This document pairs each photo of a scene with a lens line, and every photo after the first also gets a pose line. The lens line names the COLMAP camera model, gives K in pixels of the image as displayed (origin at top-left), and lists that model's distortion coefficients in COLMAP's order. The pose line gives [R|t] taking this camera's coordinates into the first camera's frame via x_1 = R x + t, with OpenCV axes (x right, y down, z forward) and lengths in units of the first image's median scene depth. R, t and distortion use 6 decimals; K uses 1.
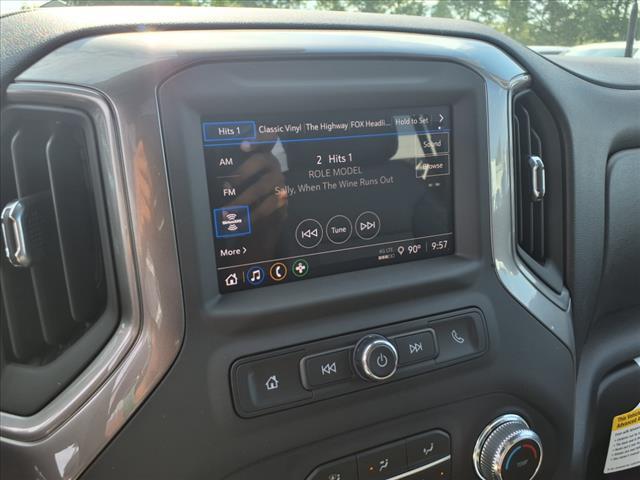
lens RADIAL K [[505.6, 0, 320.0], [0, 505.6, 240.0], [0, 0, 1]] dist [0.082468, -0.127020]
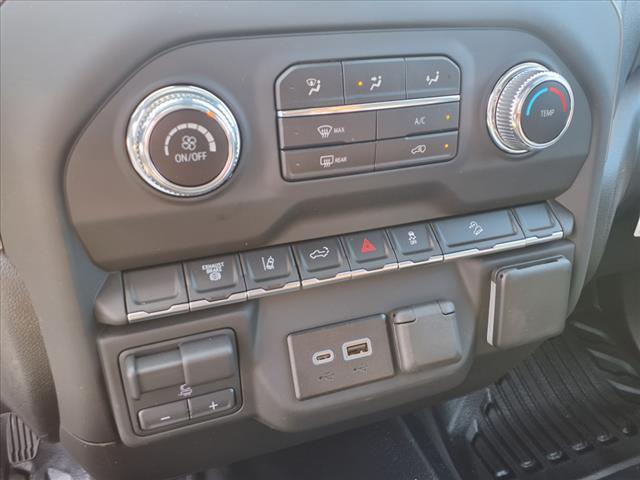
lens RADIAL K [[501.2, 0, 320.0], [0, 501.2, 240.0], [0, 0, 1]] dist [0.130446, -0.223759]
pose [[0.998591, 0.026515, -0.045961, 0.075457], [-0.018621, 0.986220, 0.164385, 0.530900], [0.049686, -0.163298, 0.985325, 0.143238]]
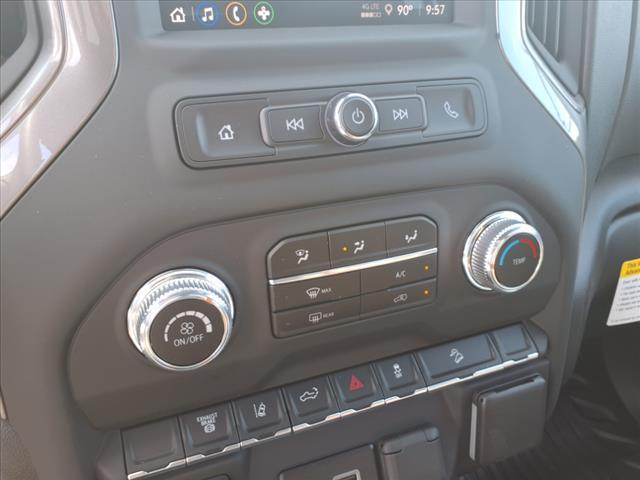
lens RADIAL K [[505.6, 0, 320.0], [0, 505.6, 240.0], [0, 0, 1]] dist [0.082468, -0.127020]
pose [[0.999801, 0.009837, -0.017369, 0.067926], [-0.007543, 0.991813, 0.127479, 0.301510], [0.018480, -0.127322, 0.991689, 0.120007]]
